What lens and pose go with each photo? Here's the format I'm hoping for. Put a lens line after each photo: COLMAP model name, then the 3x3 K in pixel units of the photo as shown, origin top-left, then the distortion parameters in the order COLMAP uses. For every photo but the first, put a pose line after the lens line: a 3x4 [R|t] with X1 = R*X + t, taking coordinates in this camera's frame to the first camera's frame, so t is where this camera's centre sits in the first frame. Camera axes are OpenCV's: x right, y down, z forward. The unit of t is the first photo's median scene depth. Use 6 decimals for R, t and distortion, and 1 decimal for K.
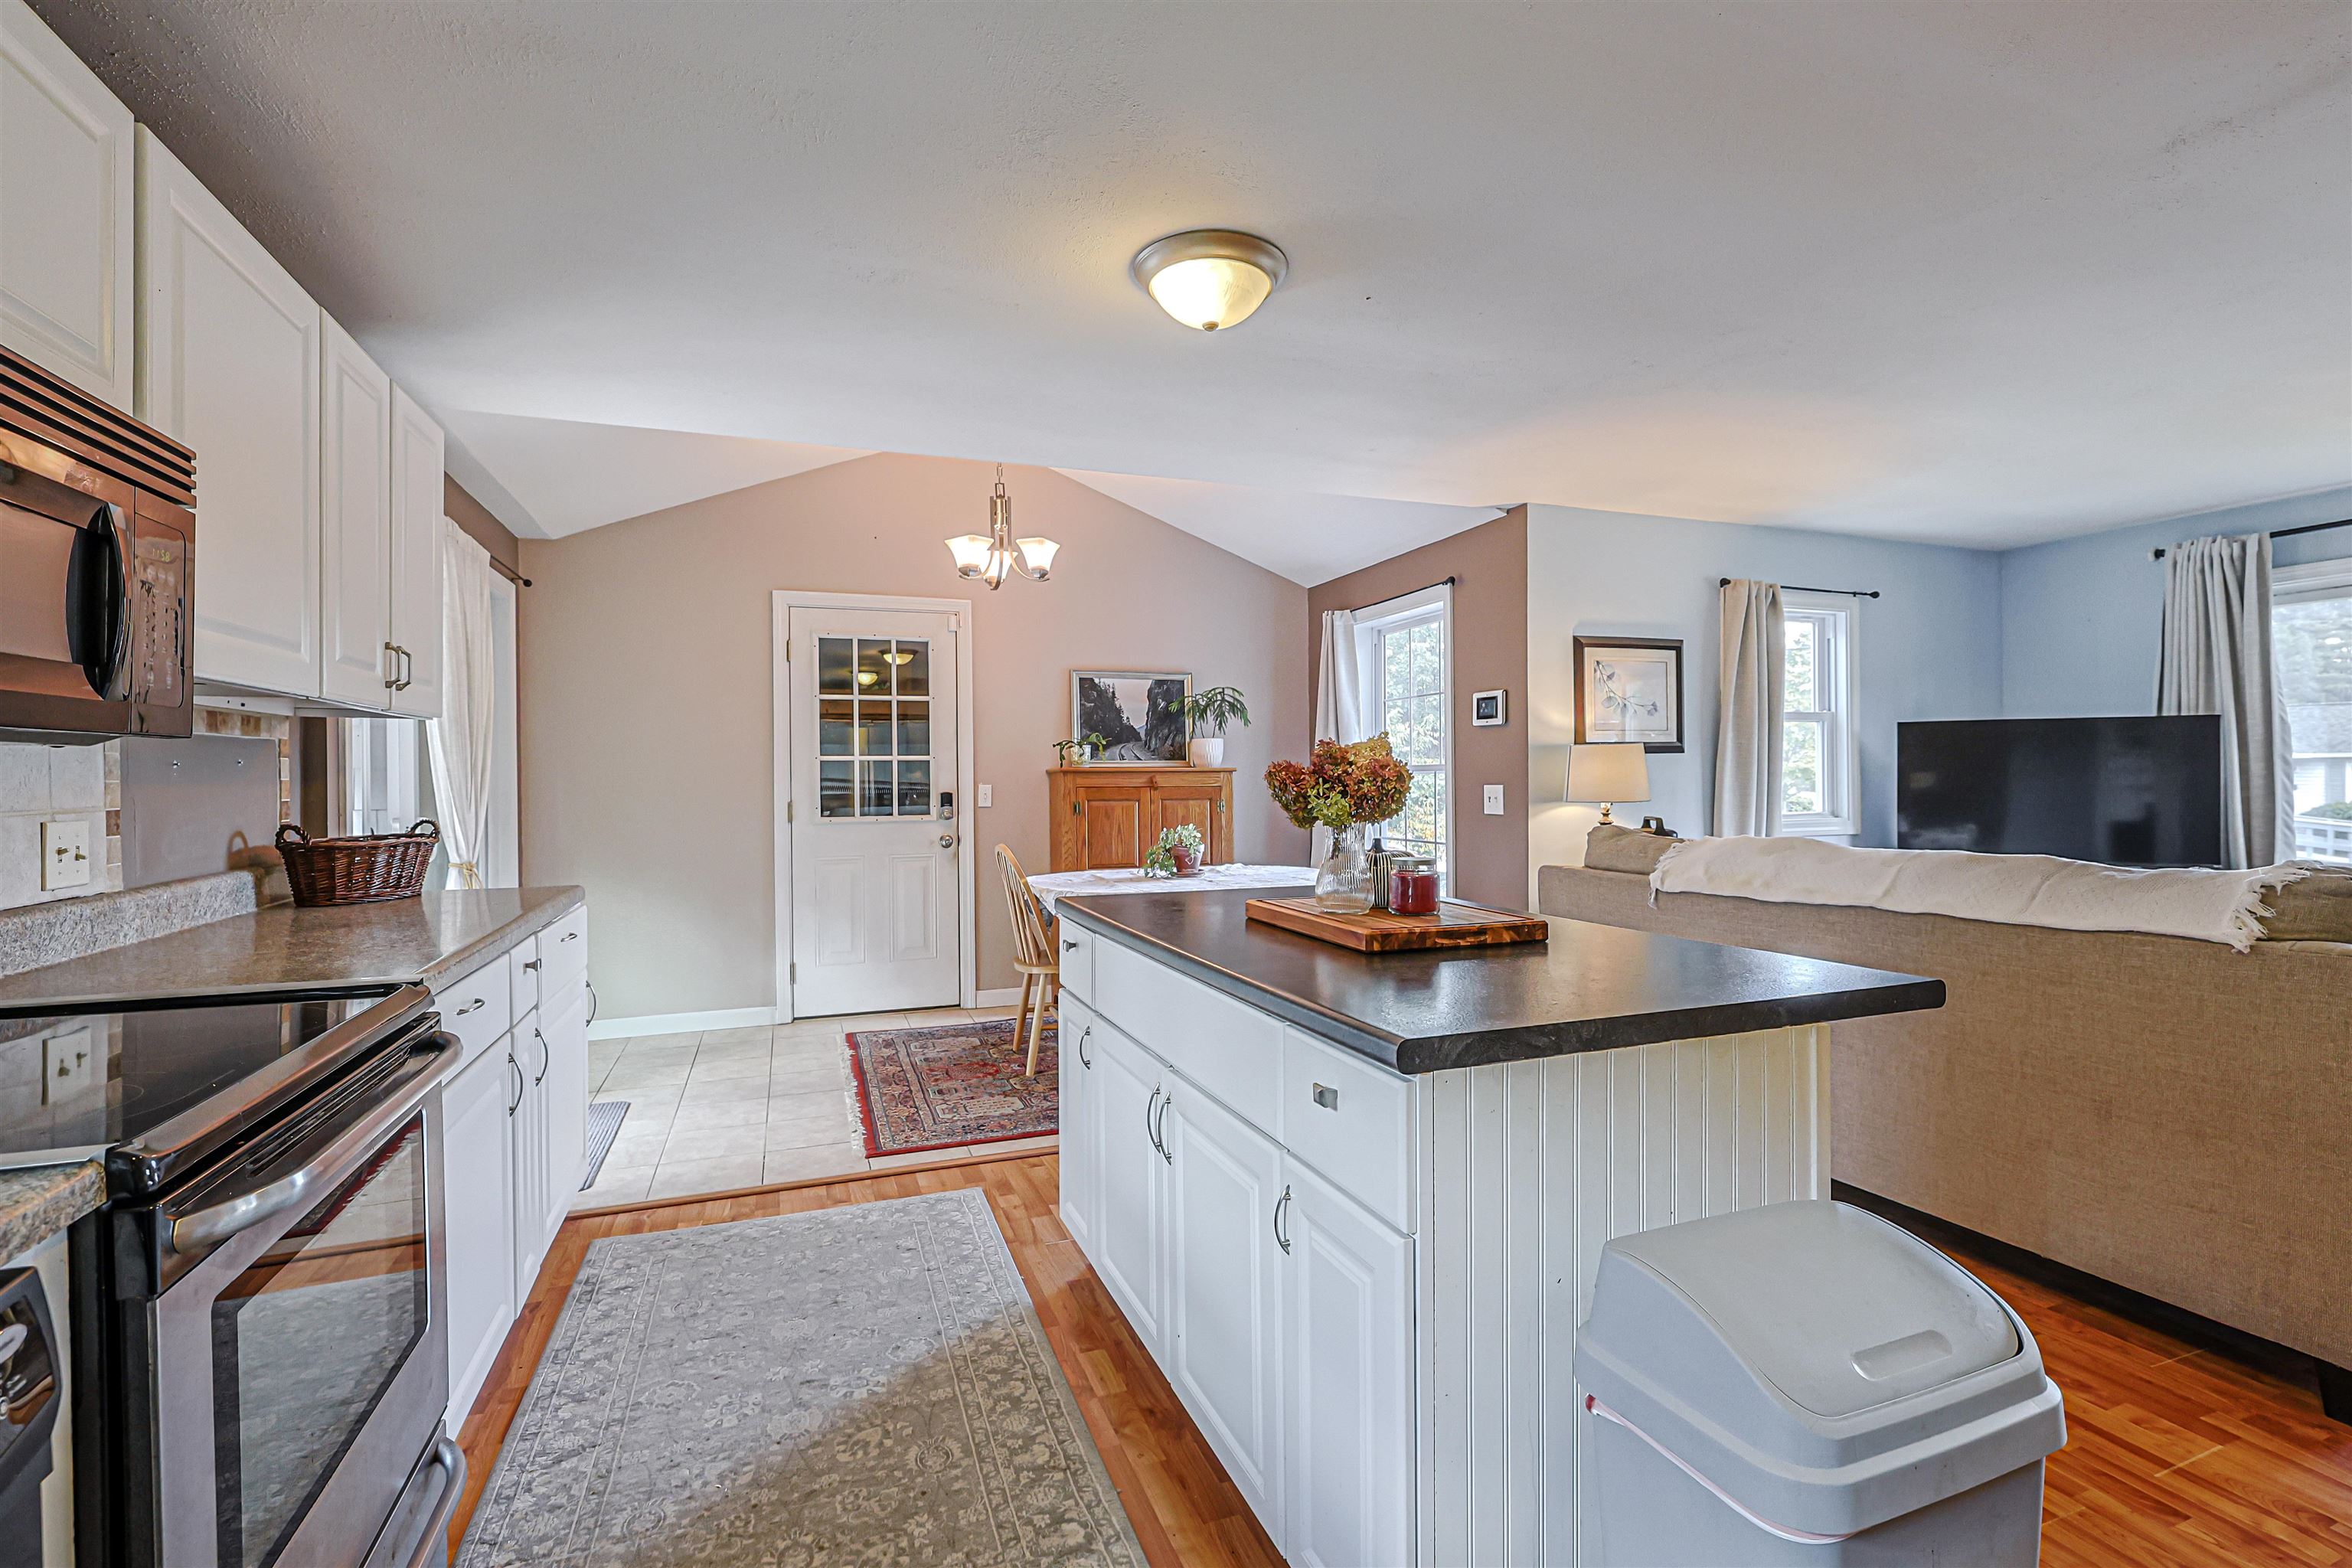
lens RADIAL K [[1052.4, 0, 1174.3], [0, 1052.4, 781.5], [0, 0, 1]] dist [0.001803, -0.001282]
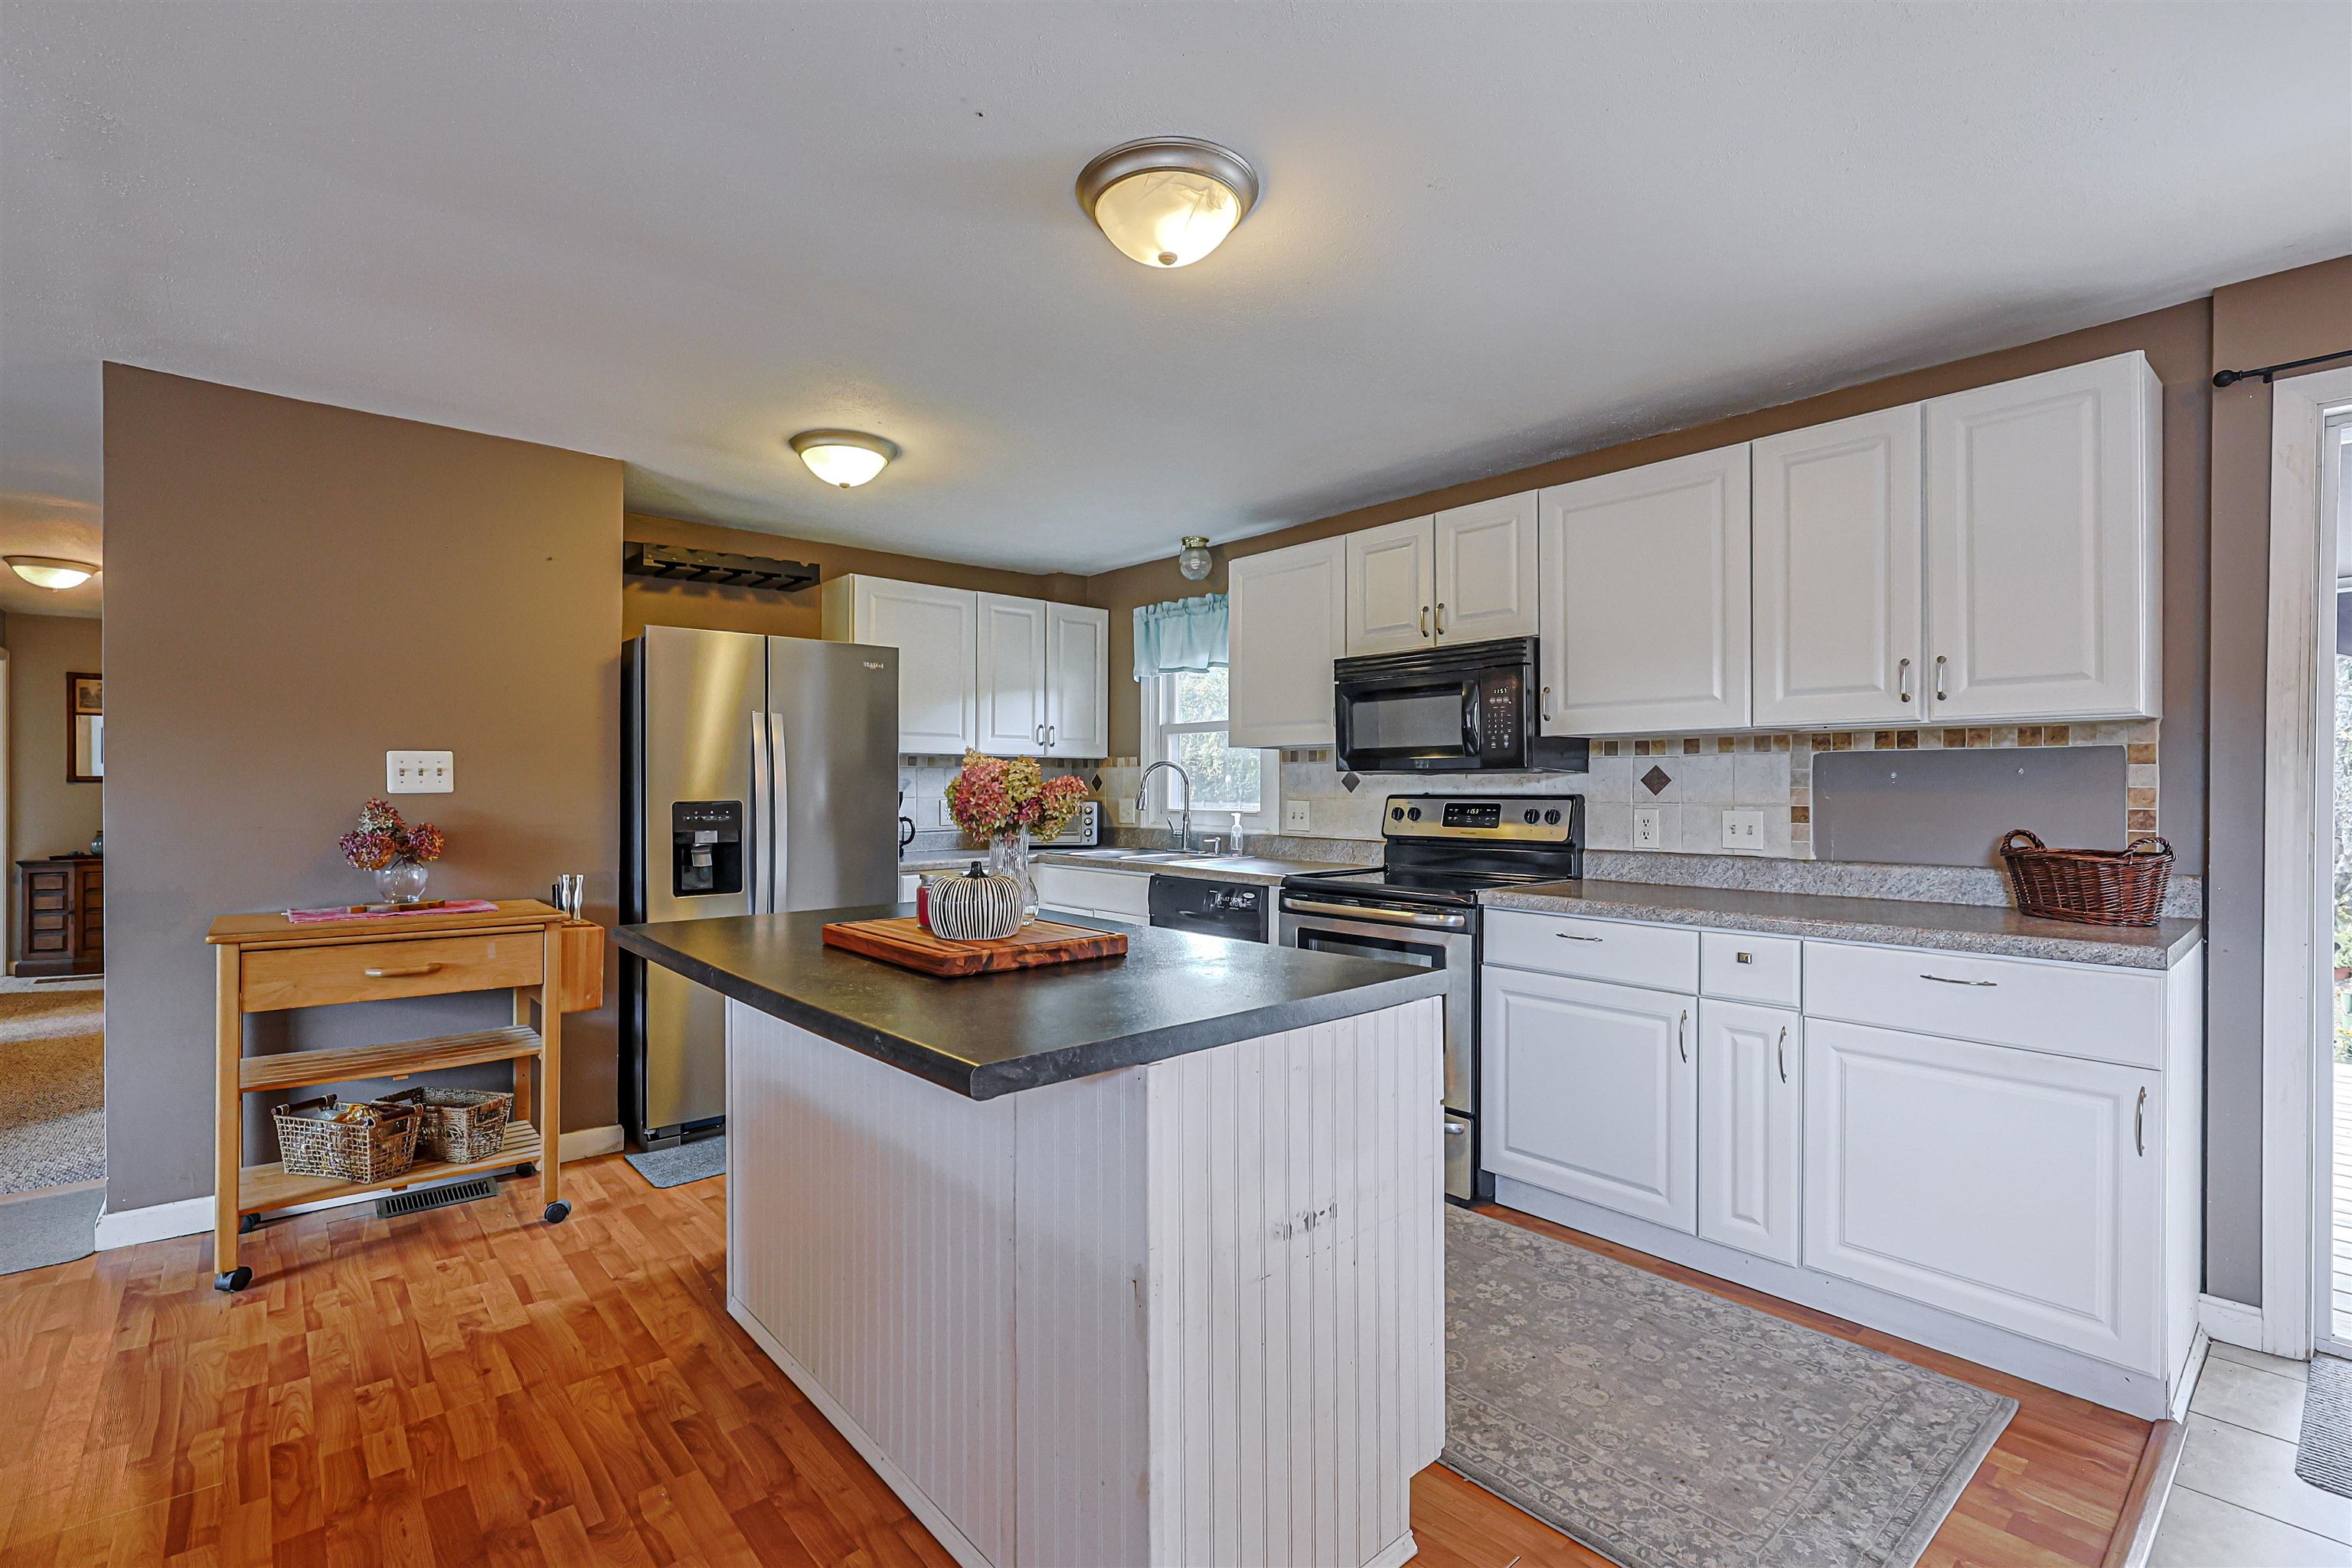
lens RADIAL K [[1052.4, 0, 1182.9], [0, 1052.4, 790.1], [0, 0, 1]] dist [0.001803, -0.001282]
pose [[-0.935444, 0.008922, -0.353362, 0.160631], [0.004863, 0.999912, 0.012374, -0.008390], [0.353441, 0.009857, -0.935405, 0.888568]]
